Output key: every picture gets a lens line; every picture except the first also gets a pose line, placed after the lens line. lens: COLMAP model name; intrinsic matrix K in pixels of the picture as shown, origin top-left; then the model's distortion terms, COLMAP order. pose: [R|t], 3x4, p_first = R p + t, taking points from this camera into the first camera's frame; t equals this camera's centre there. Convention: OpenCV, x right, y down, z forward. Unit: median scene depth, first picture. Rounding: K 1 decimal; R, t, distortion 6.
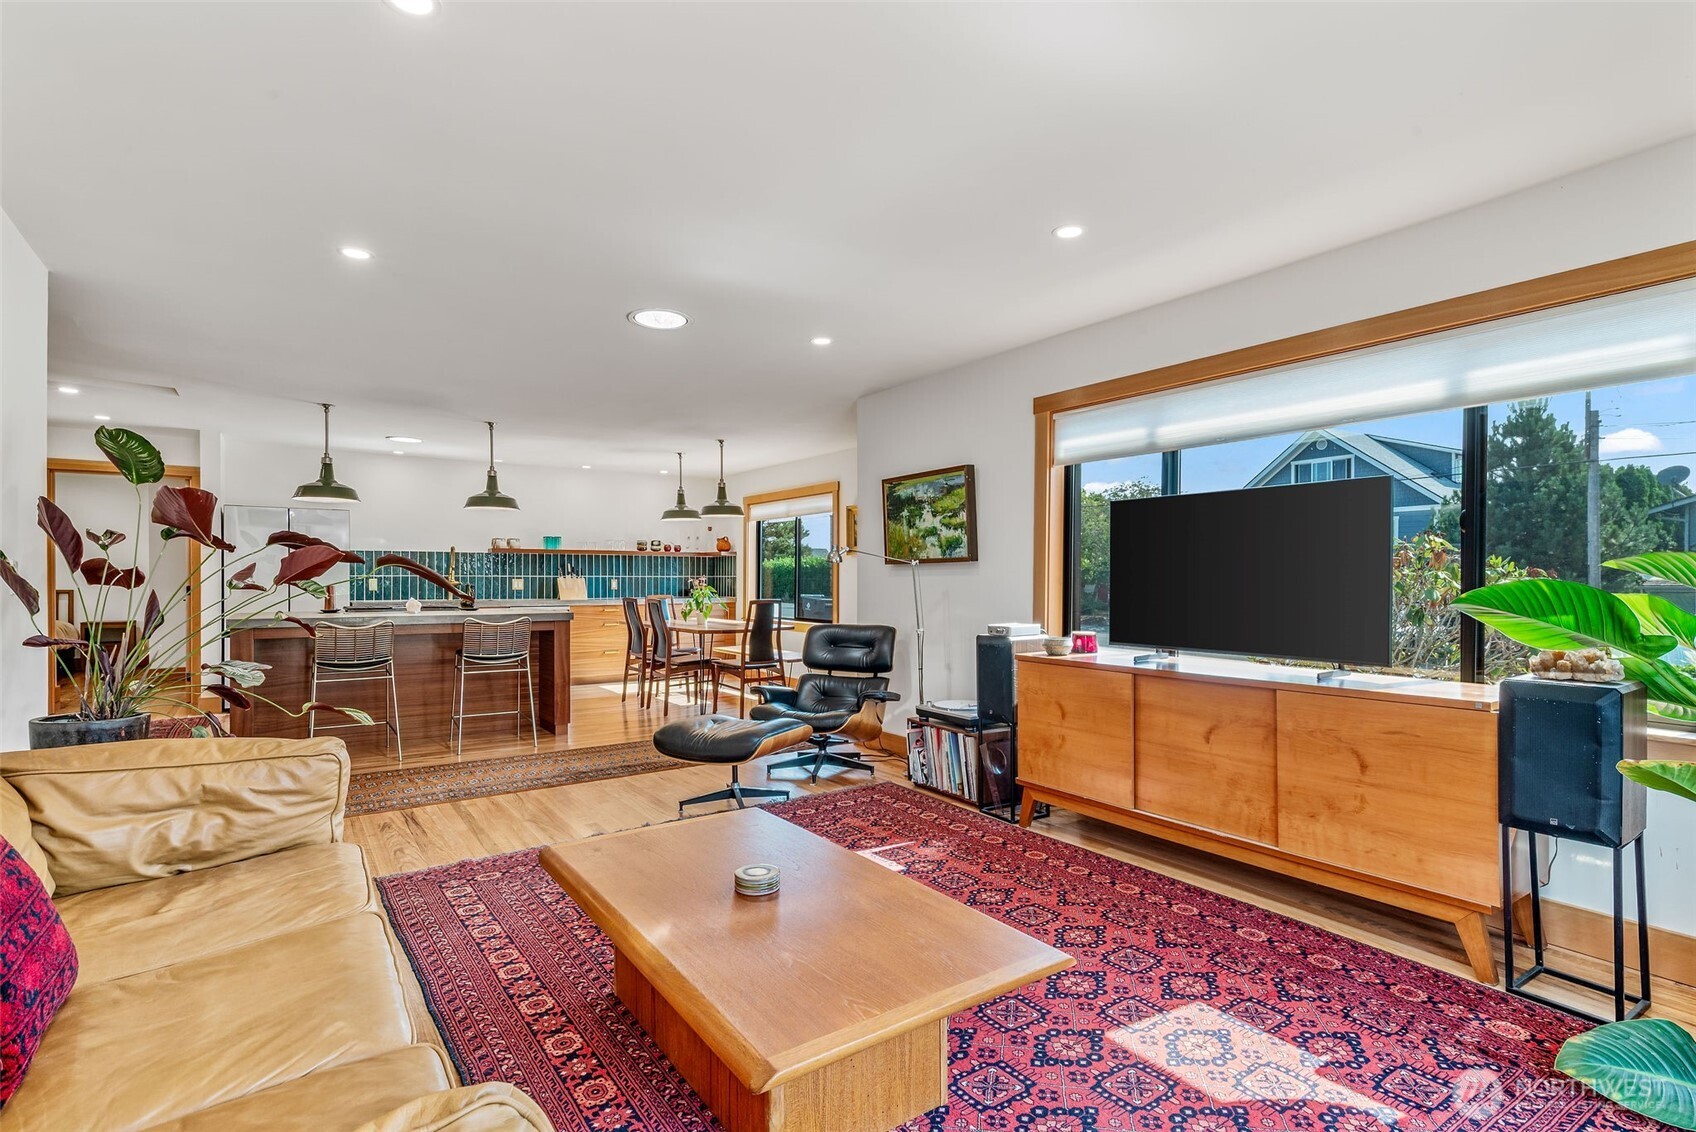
lens RADIAL K [[829.4, 0, 849.9], [0, 829.4, 578.9], [0, 0, 1]] dist [0.001197, 0.000221]
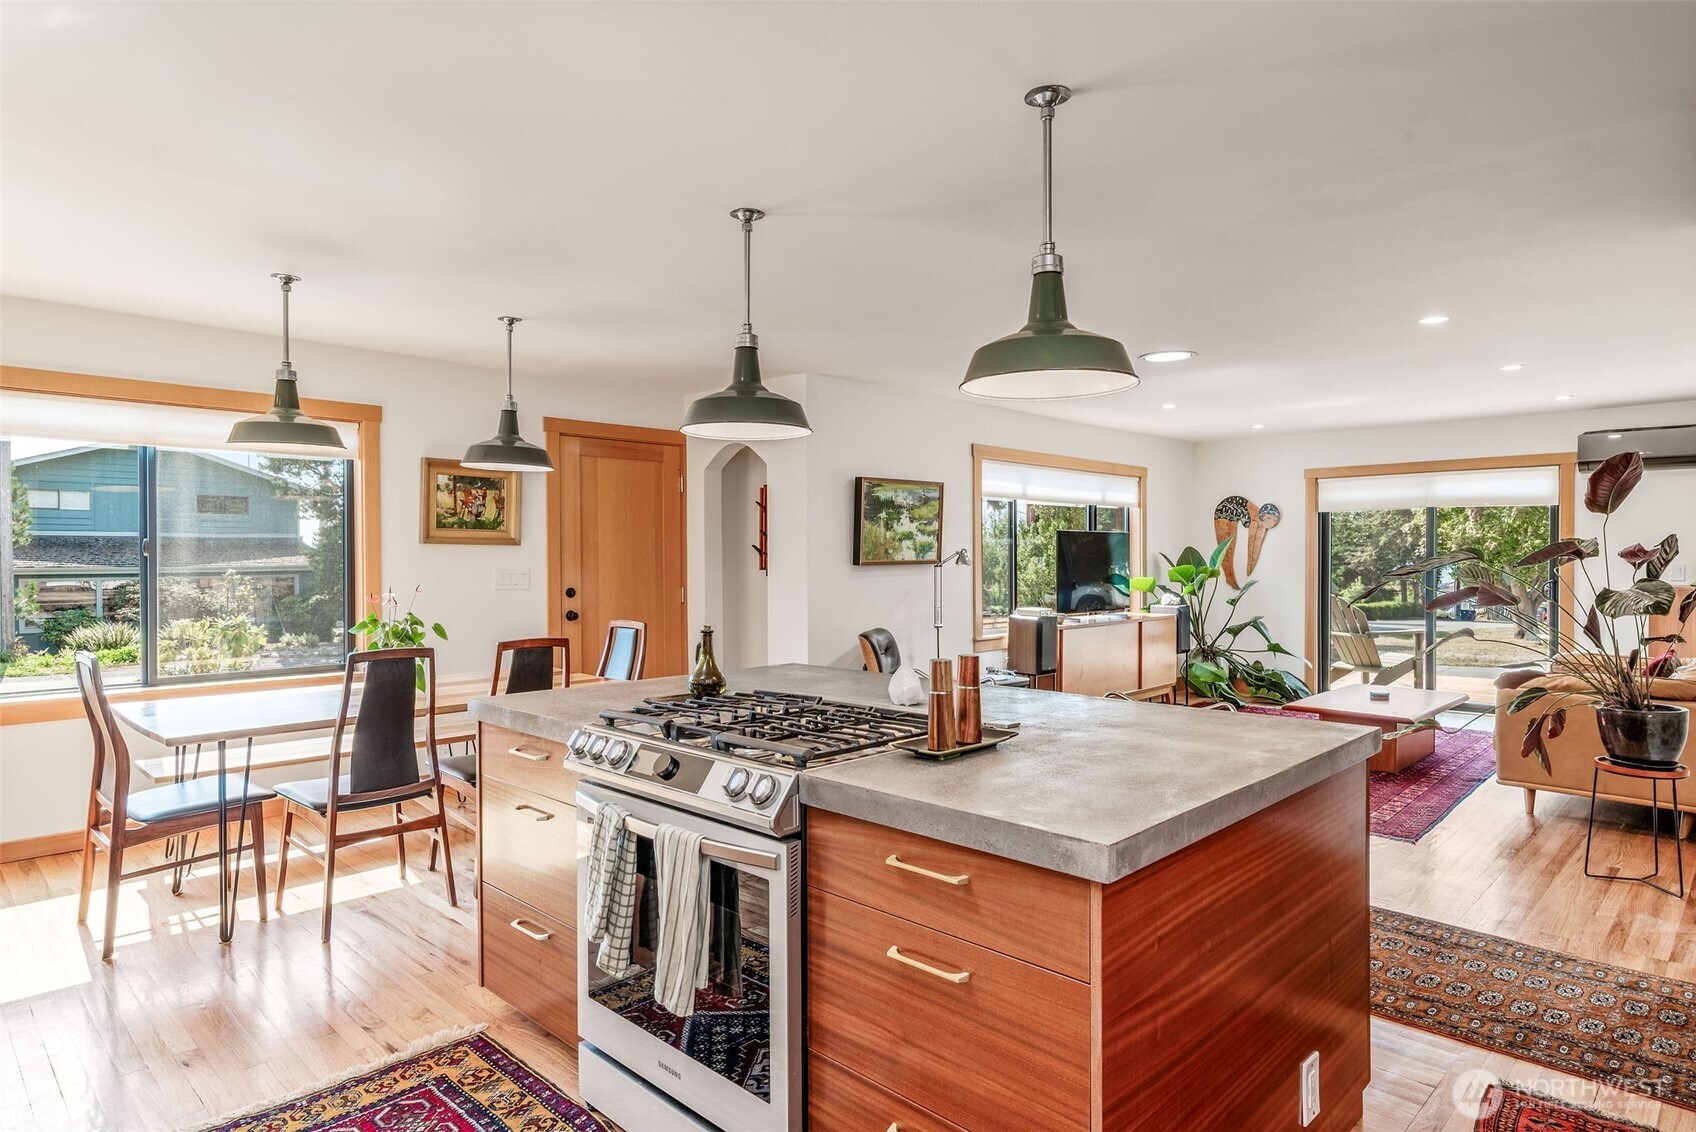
lens RADIAL K [[976.6, 0, 865.4], [0, 976.6, 559.7], [0, 0, 1]] dist [0.002217, -0.002986]
pose [[-0.212174, -0.006678, 0.977209, -1.127366], [-0.000771, 0.999977, 0.006666, -0.033512], [-0.977232, 0.000661, -0.212175, 1.307650]]
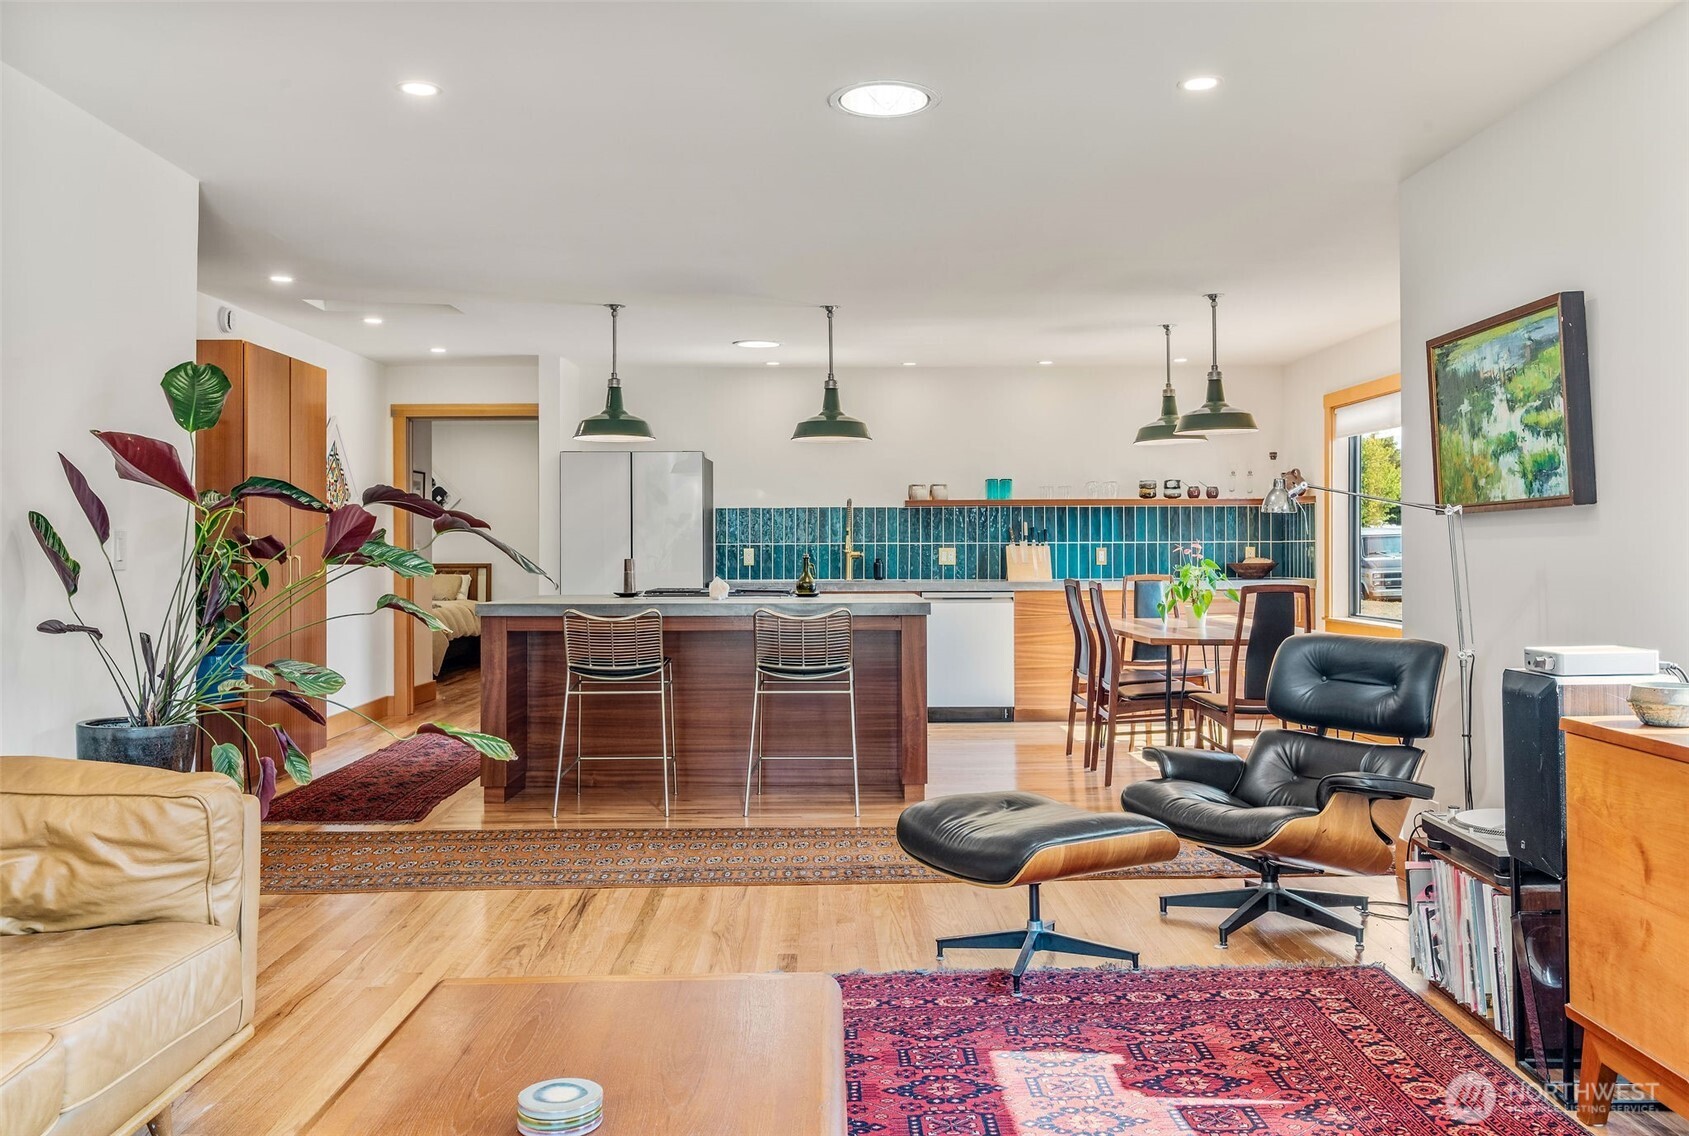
lens RADIAL K [[1380.3, 0, 842.0], [0, 1380.3, 540.8], [0, 0, 1]] dist [-0.011986, -0.010857]
pose [[0.828797, -0.007604, -0.559498, 0.217256], [0.005498, 0.999970, -0.005446, 0.000056], [0.559523, 0.001438, 0.828814, 0.146608]]
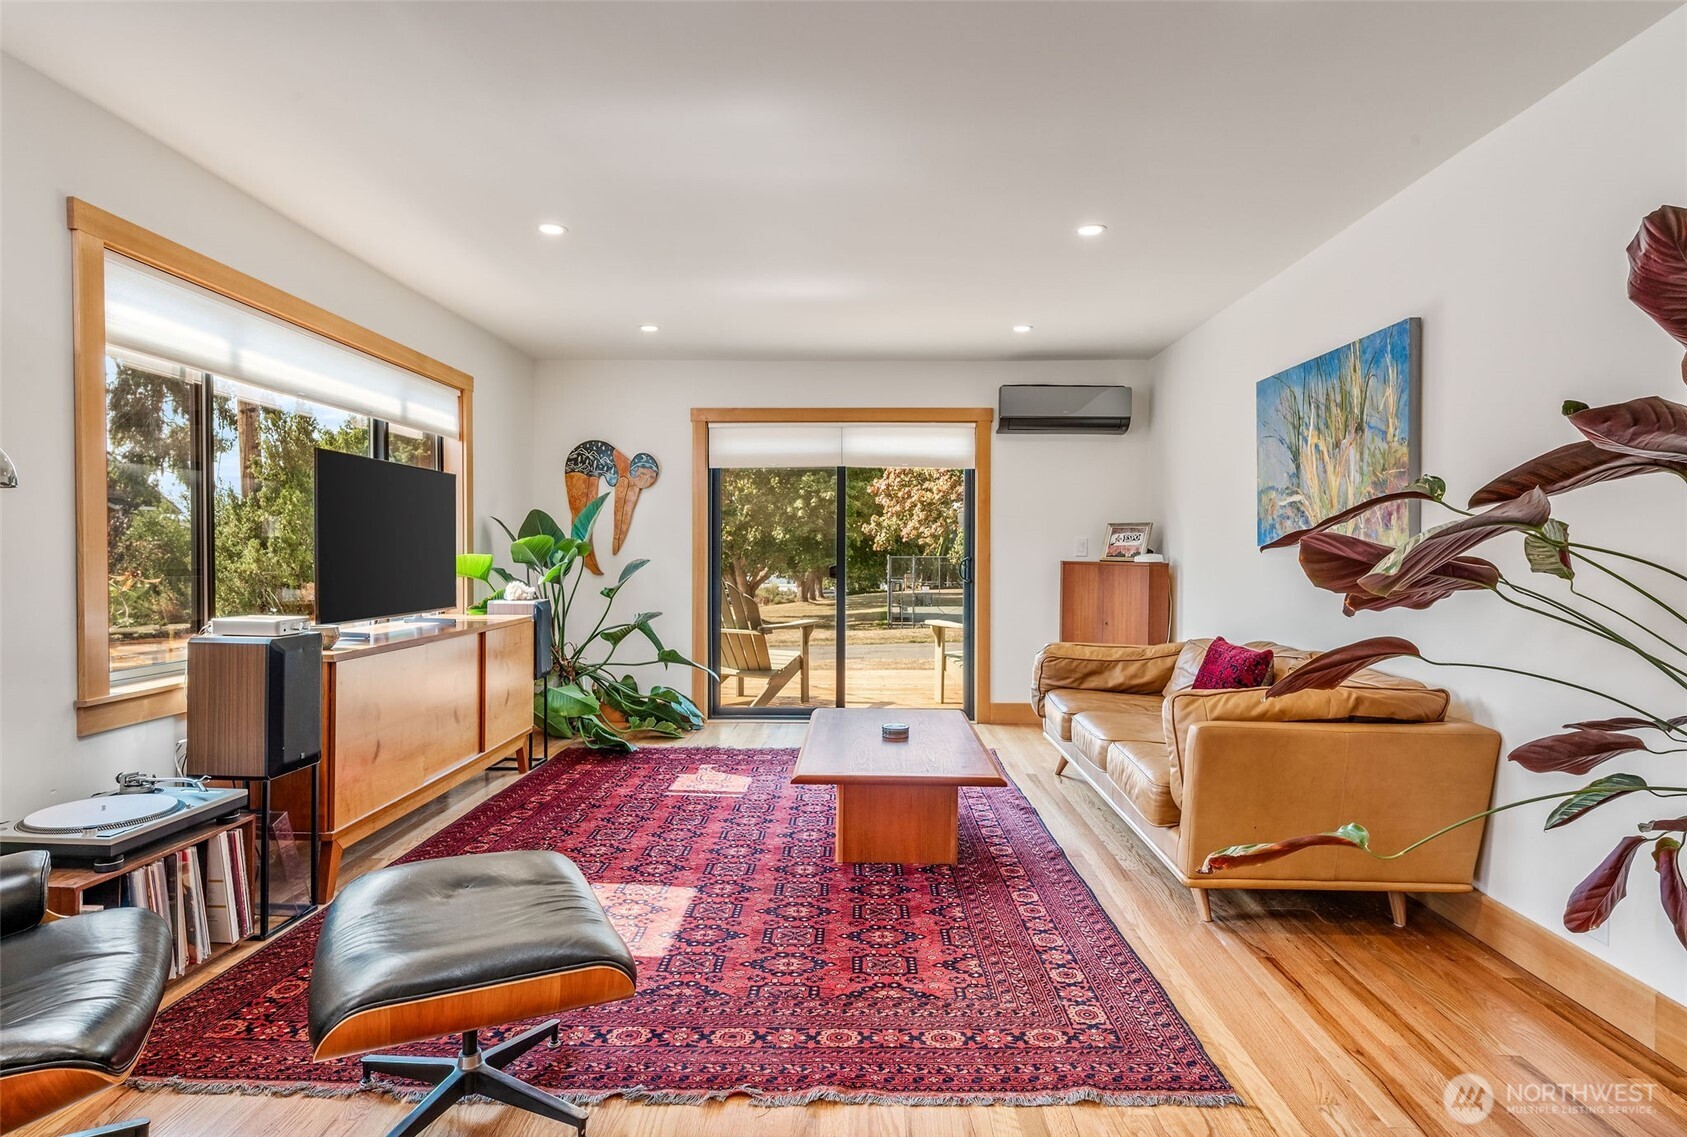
lens RADIAL K [[939.2, 0, 842.7], [0, 939.2, 560.4], [0, 0, 1]] dist [0.022245, -0.001385]
pose [[-0.808828, -0.012751, 0.587906, -0.453701], [-0.008151, 0.999912, 0.010474, 0.000605], [-0.587988, 0.003680, -0.808861, 1.039355]]
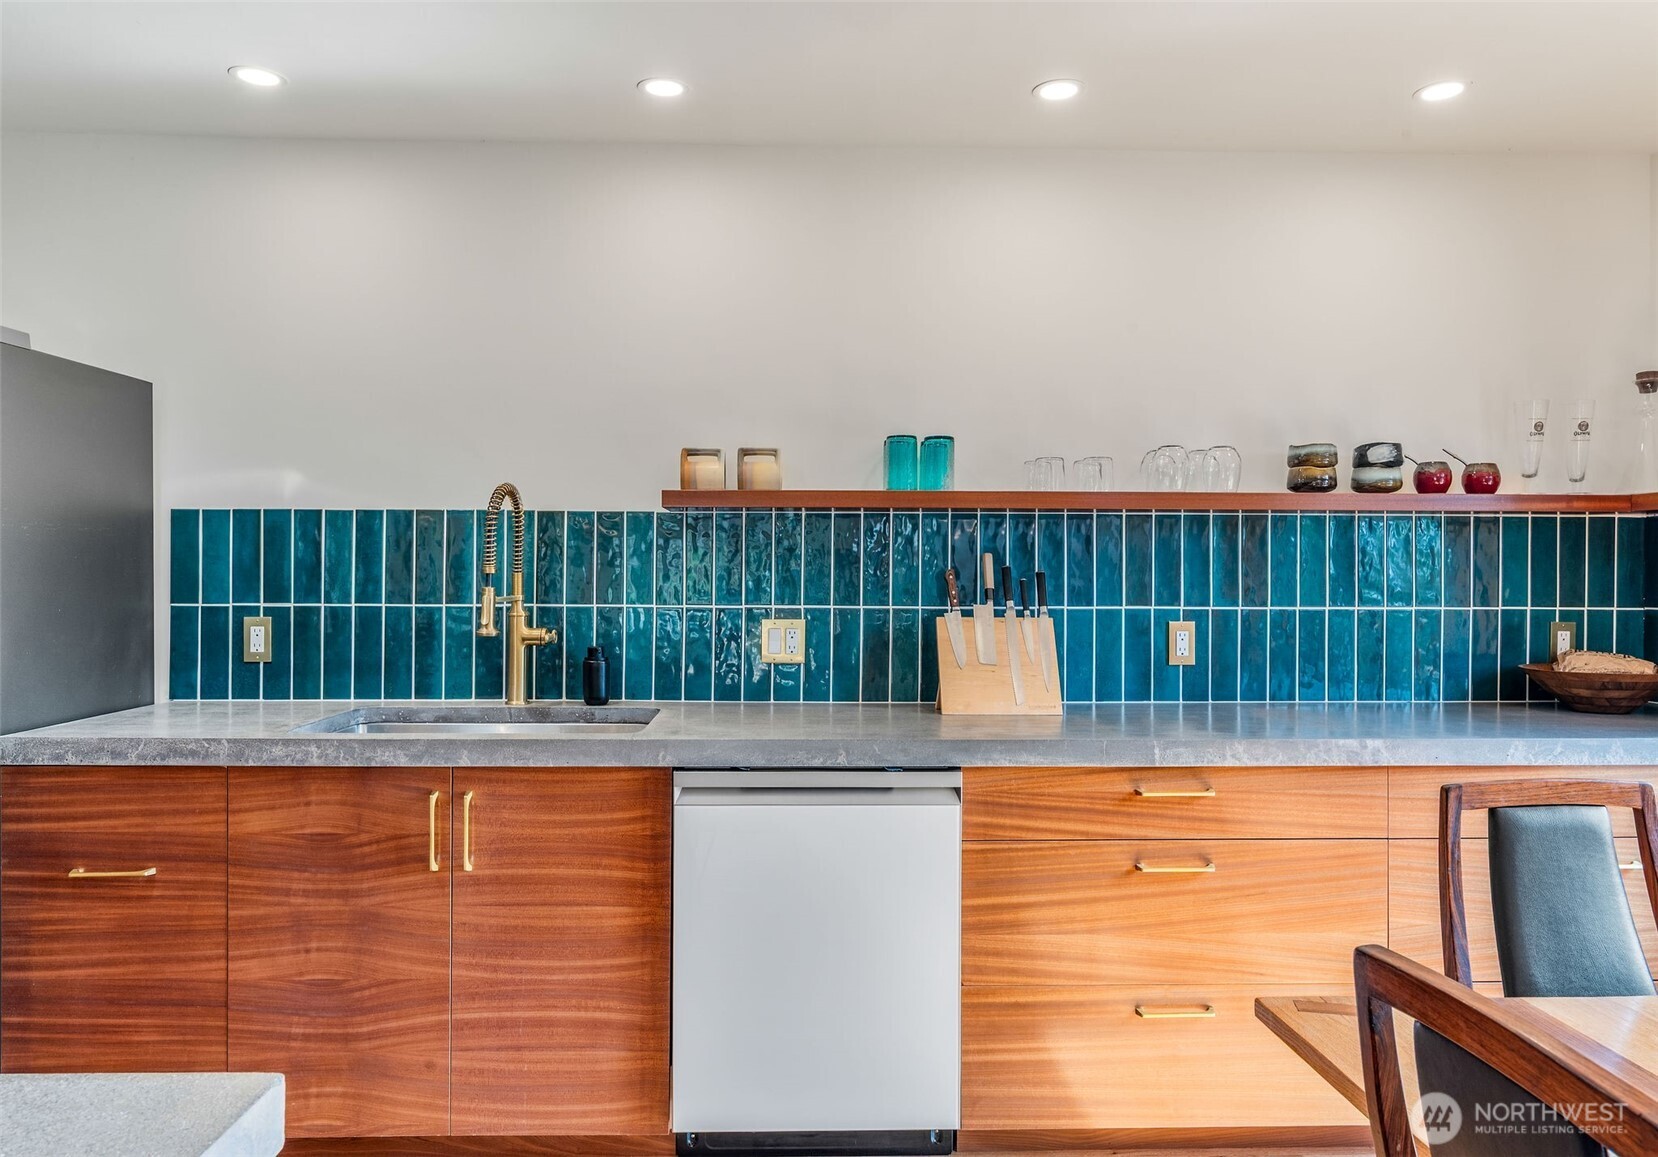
lens RADIAL K [[1095.0, 0, 822.4], [0, 1095.0, 588.8], [0, 0, 1]] dist [-0.003436, 0.001537]
pose [[0.842980, 0.008343, -0.537880, -0.390278], [-0.001589, 0.999914, 0.013020, -0.022743], [0.537943, -0.010121, 0.842921, 1.312338]]
